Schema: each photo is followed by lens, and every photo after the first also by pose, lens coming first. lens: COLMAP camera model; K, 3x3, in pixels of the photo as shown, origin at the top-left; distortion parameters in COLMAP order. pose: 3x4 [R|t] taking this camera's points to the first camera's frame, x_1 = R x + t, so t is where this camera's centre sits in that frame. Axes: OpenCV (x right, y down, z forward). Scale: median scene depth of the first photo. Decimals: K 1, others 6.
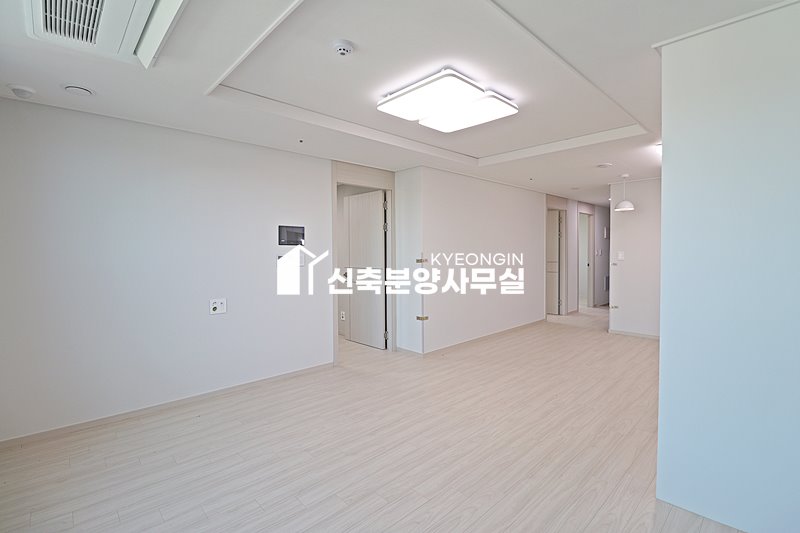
lens RADIAL K [[372.3, 0, 404.9], [0, 372.3, 262.0], [0, 0, 1]] dist [-0.007322, -0.008655]
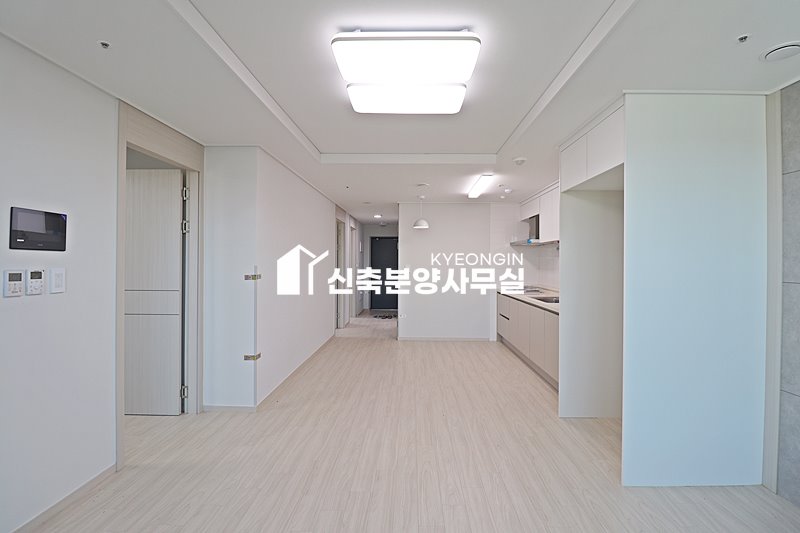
lens RADIAL K [[372.3, 0, 403.0], [0, 372.3, 262.7], [0, 0, 1]] dist [-0.007322, -0.008655]
pose [[0.703961, 0.009188, 0.710179, -0.314927], [0.009452, 0.999707, -0.022303, -0.014992], [-0.710175, 0.022414, 0.703668, 0.342646]]
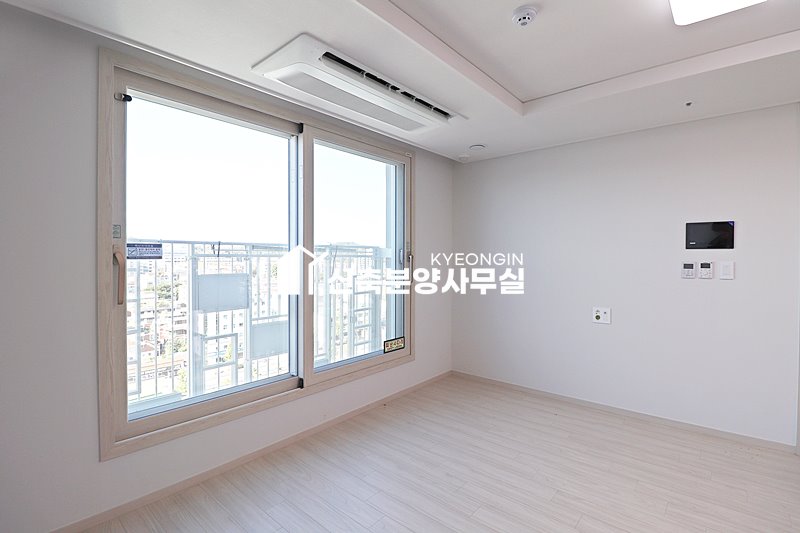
lens RADIAL K [[372.3, 0, 398.3], [0, 372.3, 261.7], [0, 0, 1]] dist [-0.007322, -0.008655]
pose [[0.090931, 0.014665, -0.995749, 0.351533], [-0.029531, 0.999492, 0.012023, -0.012483], [0.995419, 0.028312, 0.091318, 0.353871]]
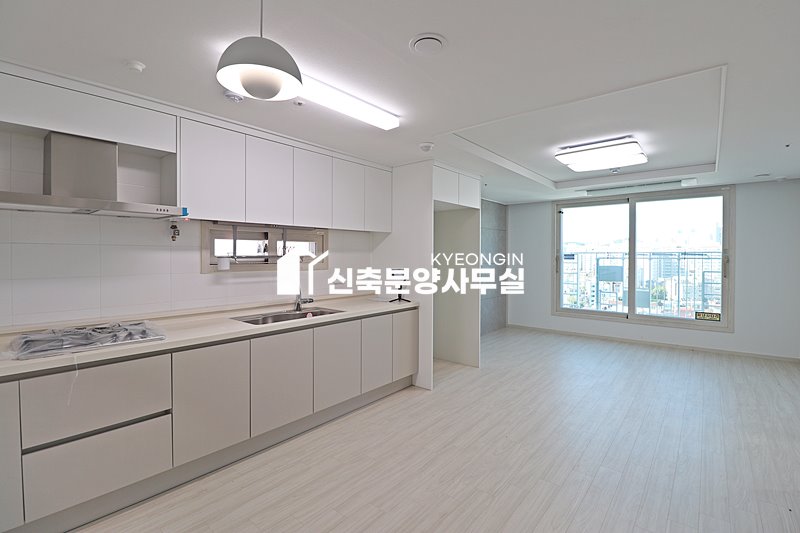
lens RADIAL K [[372.3, 0, 406.1], [0, 372.3, 264.0], [0, 0, 1]] dist [-0.007322, -0.008655]
pose [[-0.990041, 0.009430, -0.140466, 0.738847], [0.002481, 0.998768, 0.049566, -0.065617], [0.140760, 0.048723, -0.988844, 1.644071]]
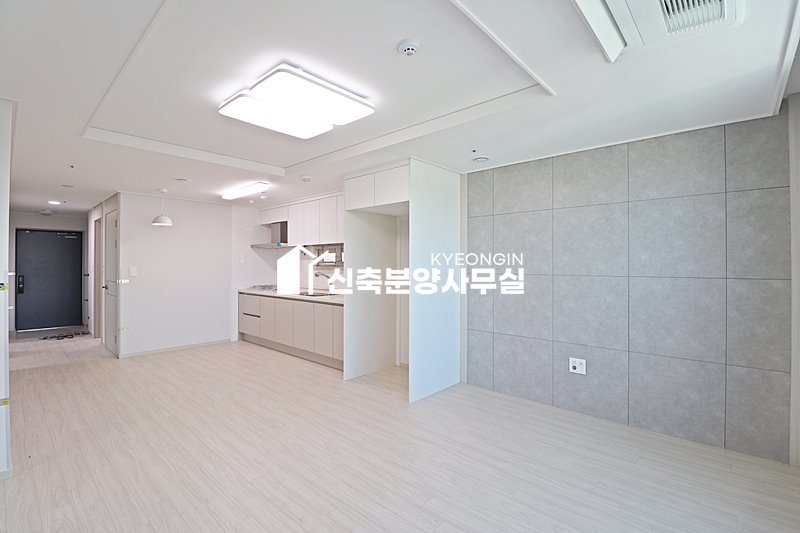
lens RADIAL K [[372.3, 0, 399.6], [0, 372.3, 262.2], [0, 0, 1]] dist [-0.007322, -0.008655]
pose [[-0.080628, 0.011832, 0.996674, -0.586468], [0.027482, 0.999576, -0.009644, -0.018635], [-0.996365, 0.026613, -0.080919, 0.605933]]
